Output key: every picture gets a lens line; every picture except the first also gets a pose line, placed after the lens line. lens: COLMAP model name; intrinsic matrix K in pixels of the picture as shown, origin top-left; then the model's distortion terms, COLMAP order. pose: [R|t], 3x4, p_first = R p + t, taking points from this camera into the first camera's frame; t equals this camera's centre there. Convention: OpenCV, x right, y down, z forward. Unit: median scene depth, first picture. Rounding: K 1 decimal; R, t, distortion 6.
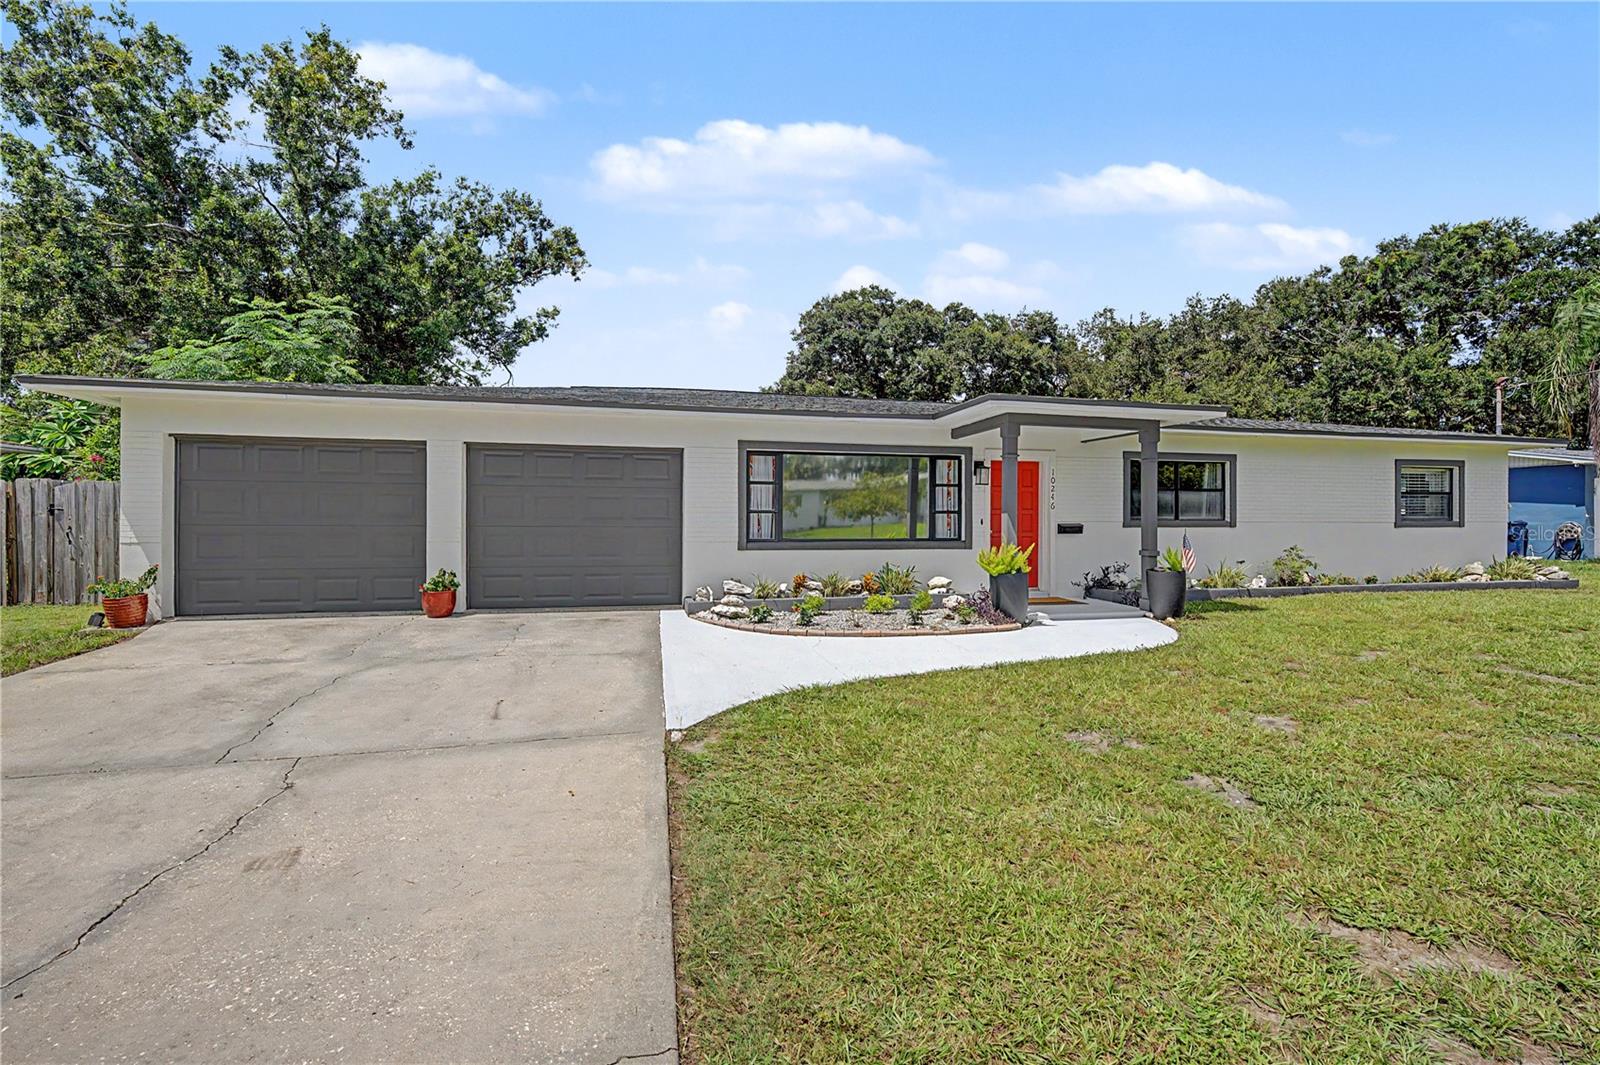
lens RADIAL K [[689.6, 0, 800.0], [0, 689.6, 532.5], [0, 0, 1]] dist [0.001447, 0.000472]
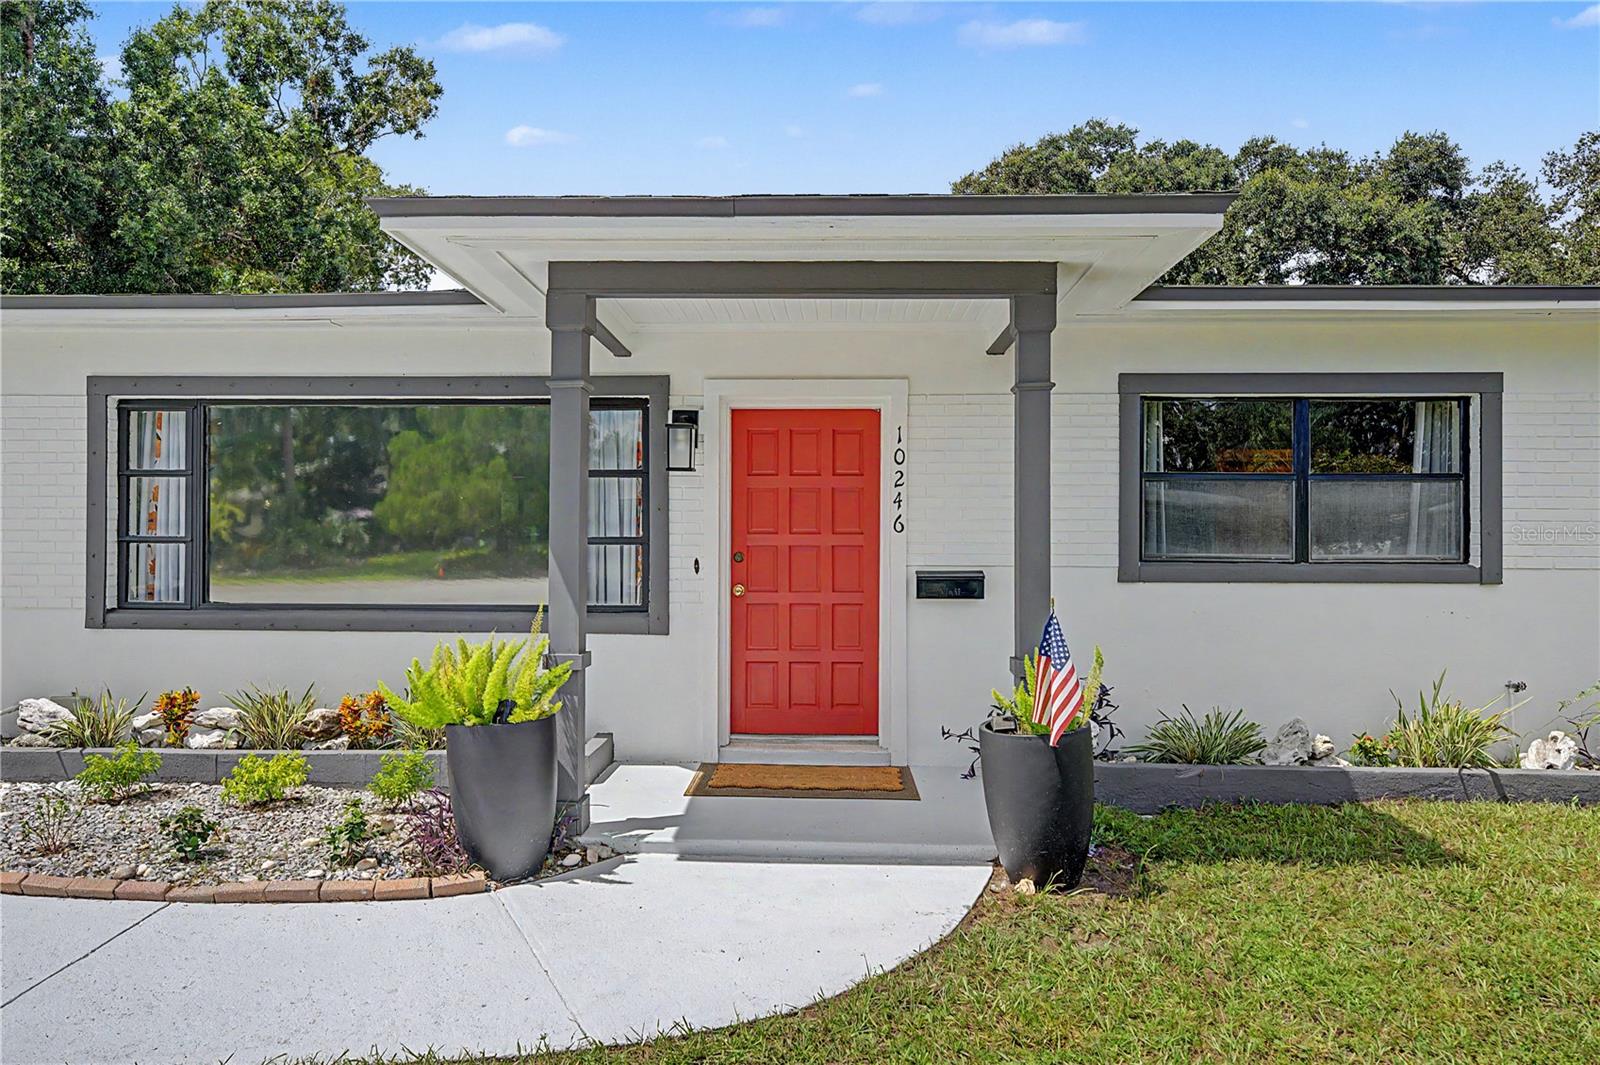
lens RADIAL K [[1098.1, 0, 800.0], [0, 1098.1, 532.5], [0, 0, 1]] dist [0.004924, 0.001047]
pose [[0.962679, -0.000782, -0.270643, 0.440205], [-0.006974, 0.999592, -0.027692, -0.015546], [0.270555, 0.028546, 0.962281, 0.375374]]
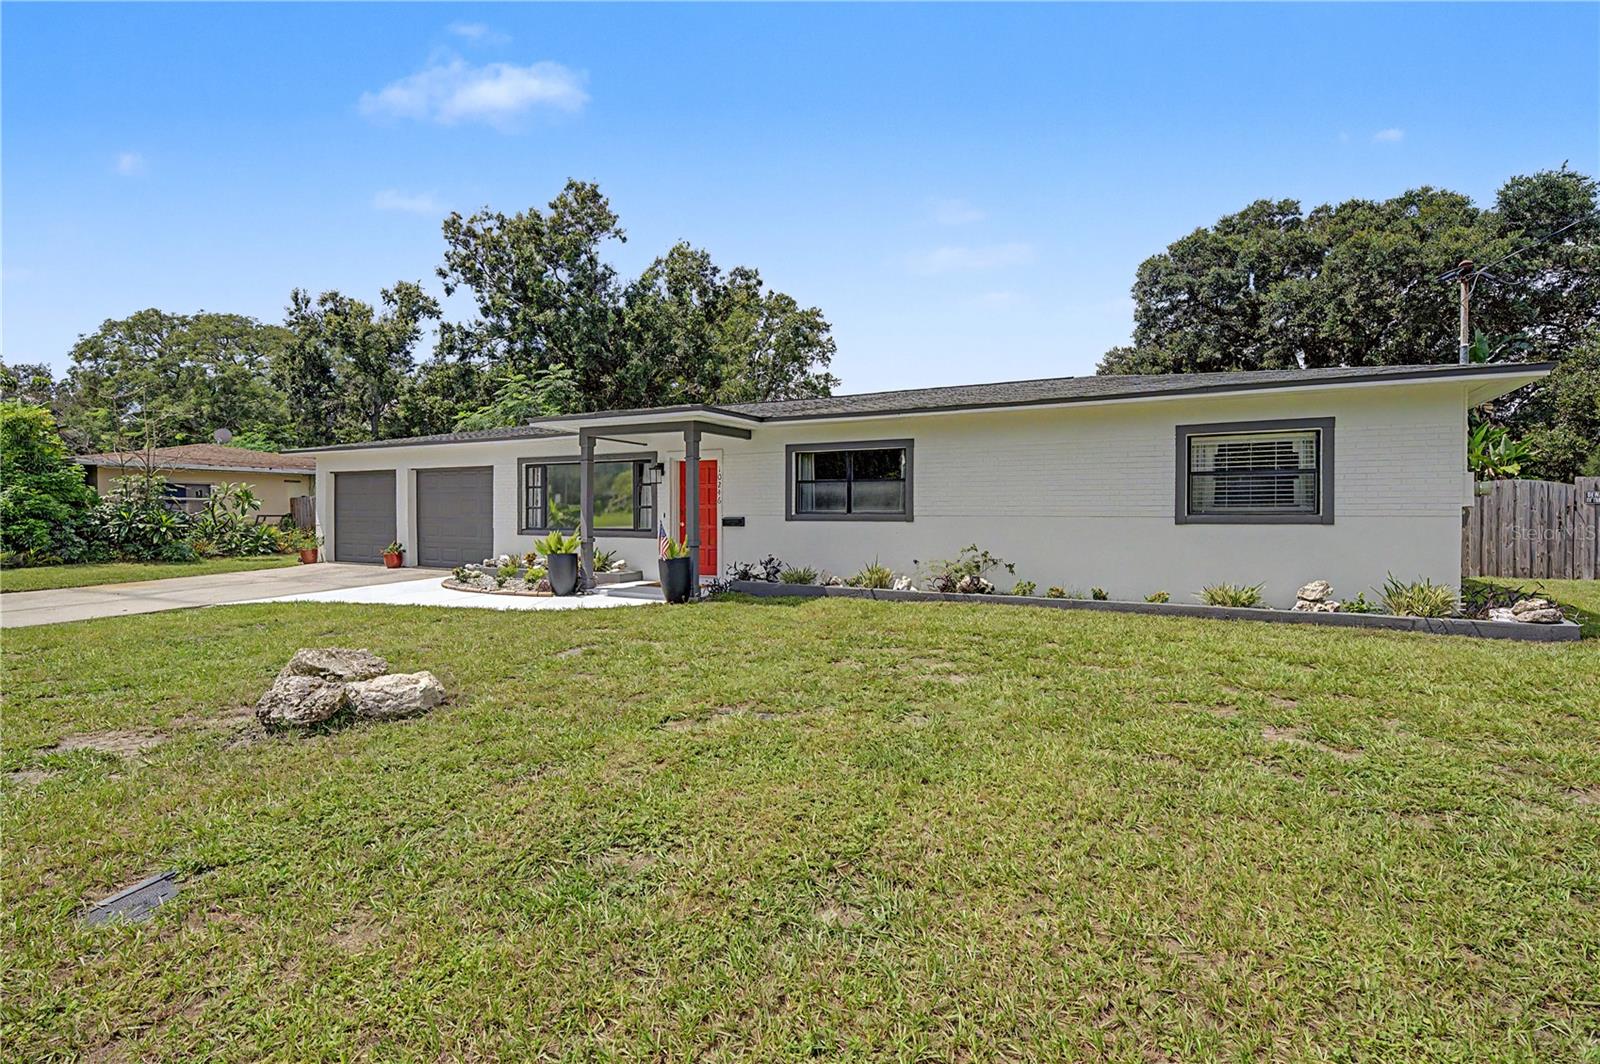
lens RADIAL K [[773.7, 0, 800.0], [0, 773.7, 532.0], [0, 0, 1]] dist [0.015724, -0.000040]
pose [[0.736016, 0.013988, -0.676820, 1.179477], [-0.013930, 0.999888, 0.005515, 0.002008], [0.676821, 0.005369, 0.736128, 0.178663]]
